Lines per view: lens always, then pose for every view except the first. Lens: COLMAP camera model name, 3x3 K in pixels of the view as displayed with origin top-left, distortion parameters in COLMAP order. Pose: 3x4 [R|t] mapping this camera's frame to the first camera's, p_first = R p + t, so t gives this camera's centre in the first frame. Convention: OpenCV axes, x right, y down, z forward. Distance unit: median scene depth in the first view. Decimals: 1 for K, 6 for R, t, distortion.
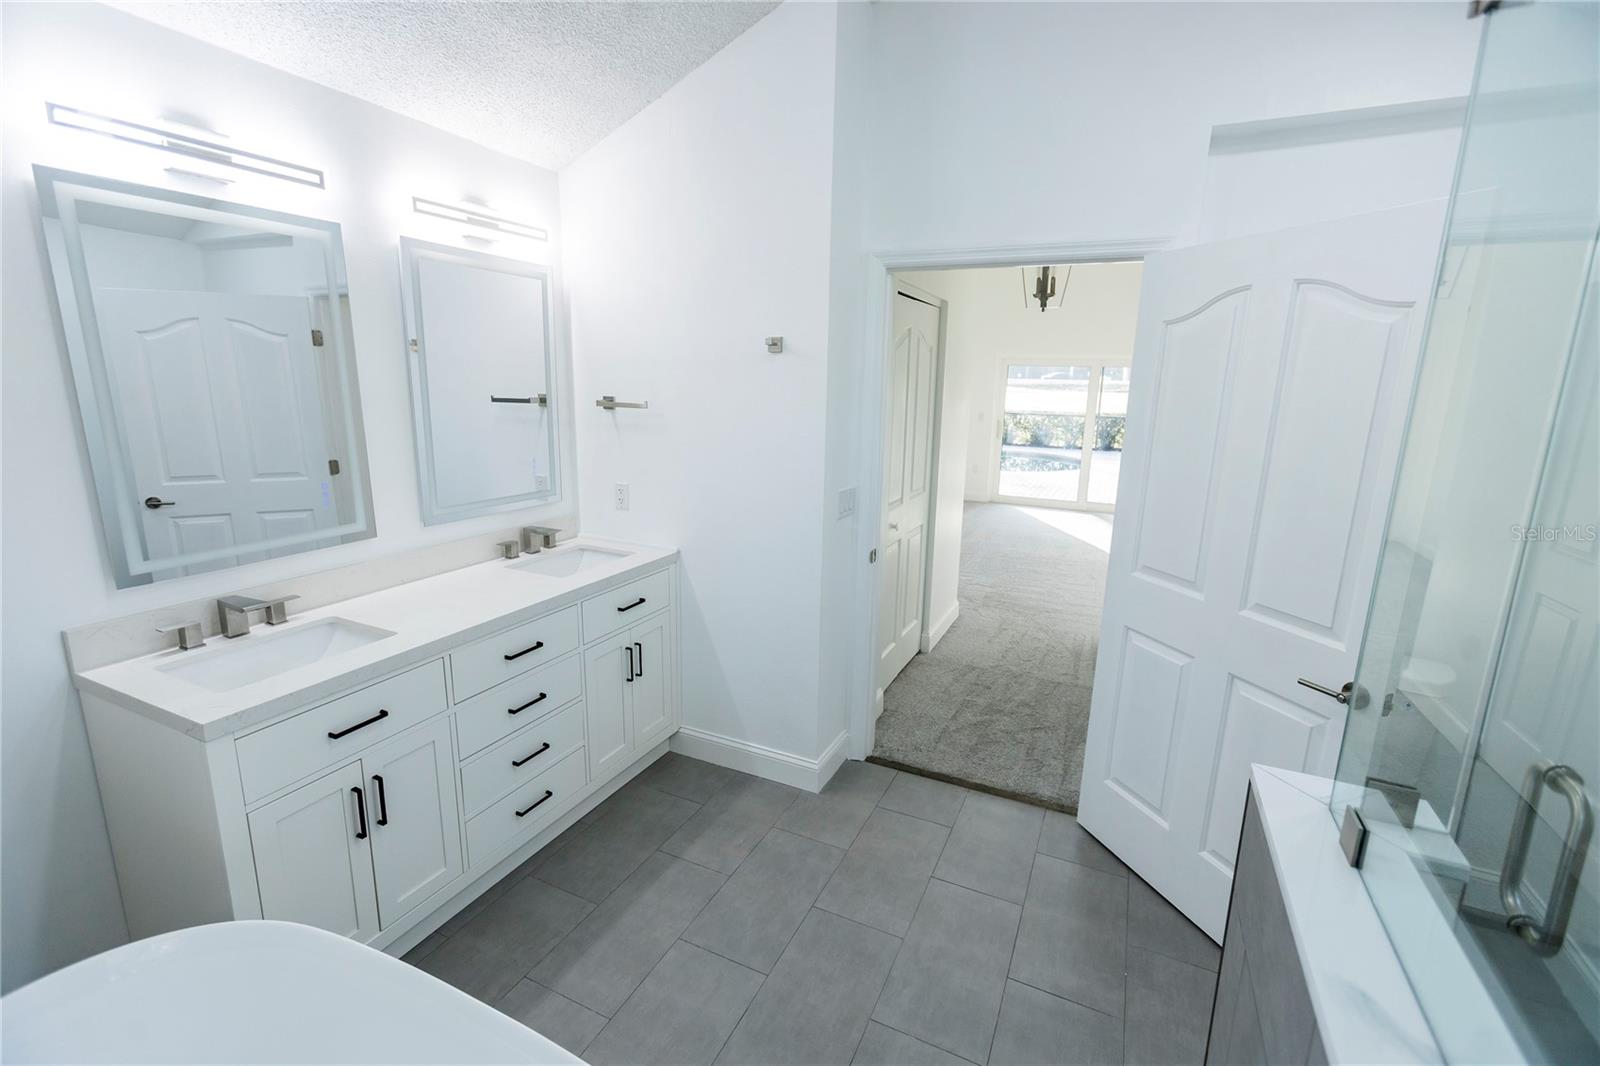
lens RADIAL K [[714.4, 0, 796.6], [0, 714.4, 532.0], [0, 0, 1]] dist [0.000543, 0.000135]
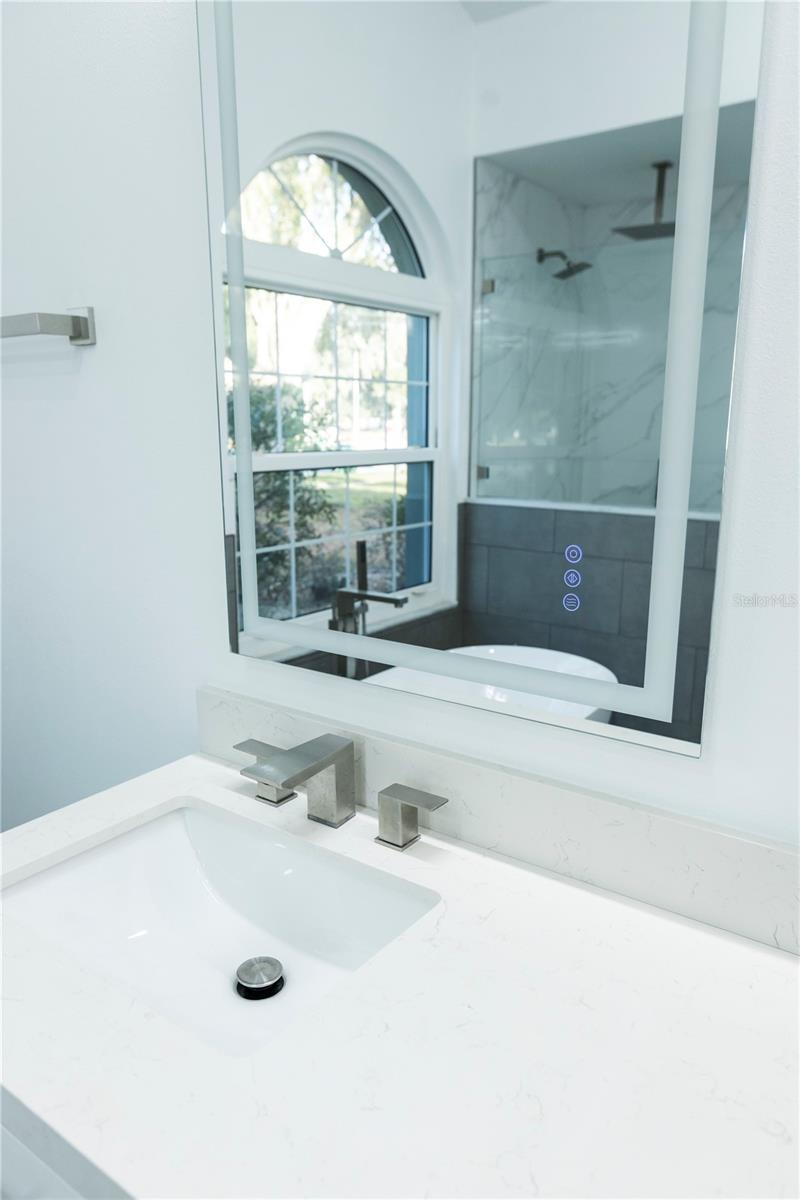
lens RADIAL K [[868.0, 0, 400.0], [0, 868.0, 600.0], [0, 0, 1]] dist [0.002903, 0.000259]
pose [[-0.199830, 0.190373, -0.961159, -0.257553], [-0.209016, 0.950083, 0.231635, -0.123790], [0.957277, 0.247185, -0.150064, 1.017455]]
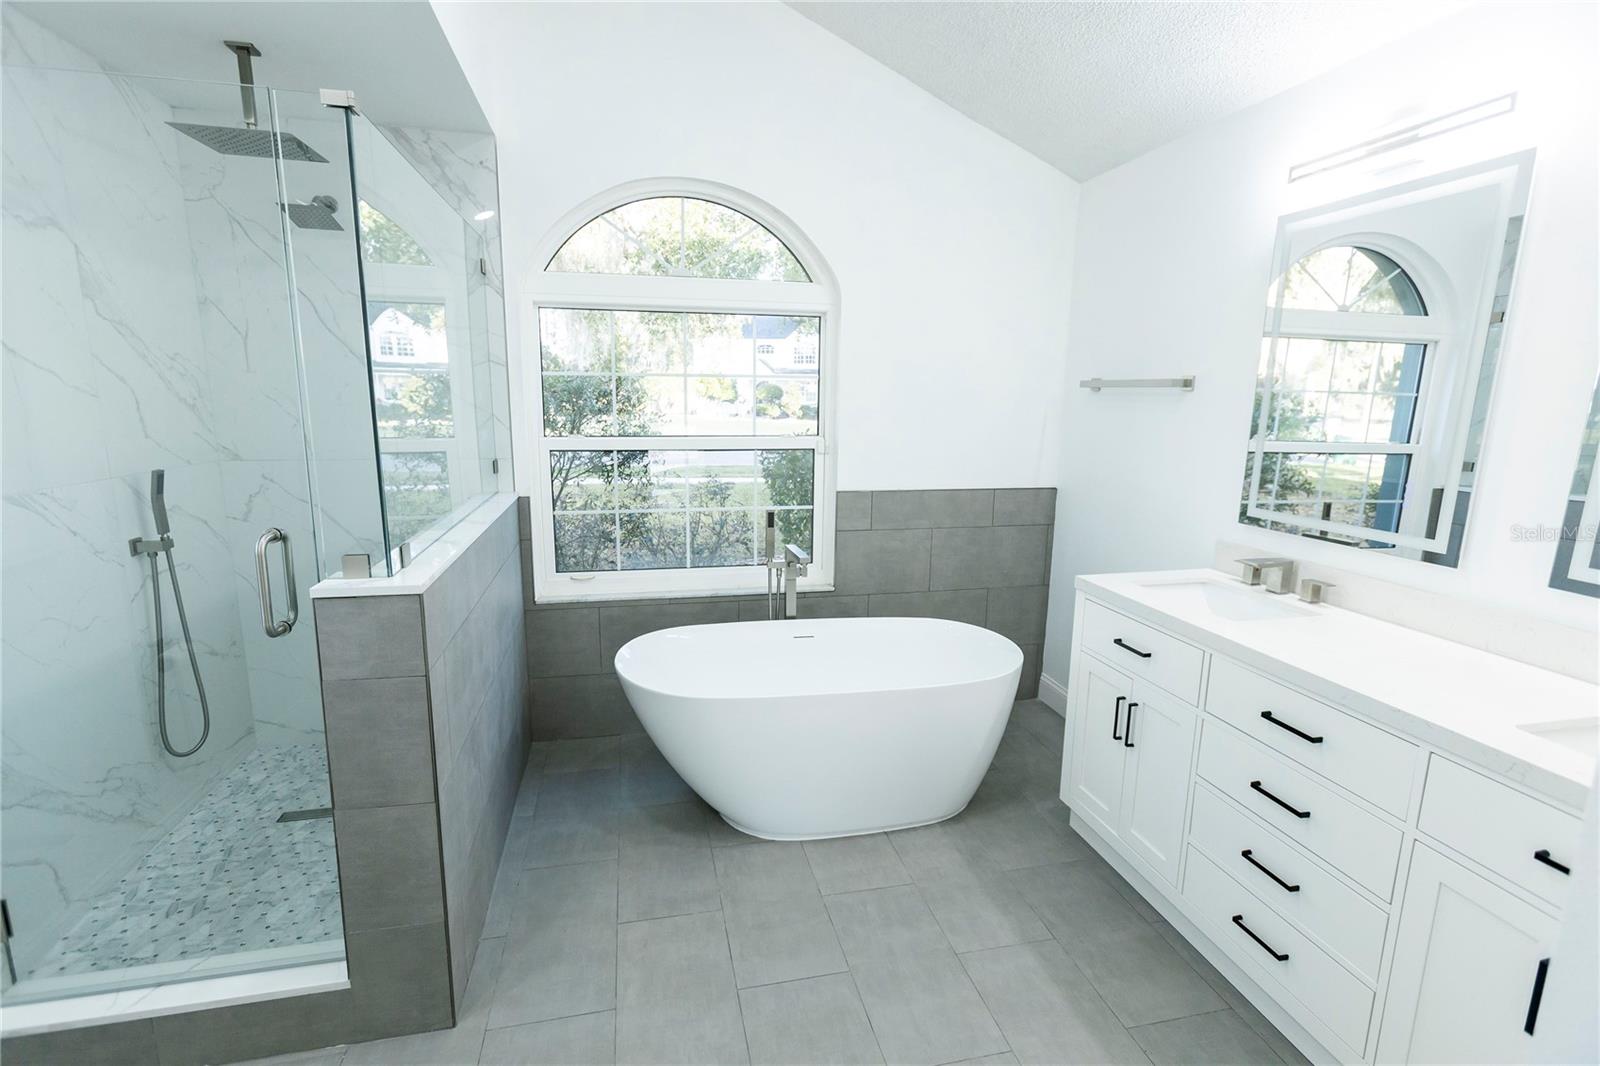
lens RADIAL K [[733.3, 0, 787.1], [0, 733.3, 533.5], [0, 0, 1]] dist [0.008144, 0.000255]
pose [[-0.790941, 0.083454, -0.606174, 0.483162], [-0.161618, 0.926983, 0.338501, -0.195134], [0.590162, 0.365703, -0.719701, 1.252471]]
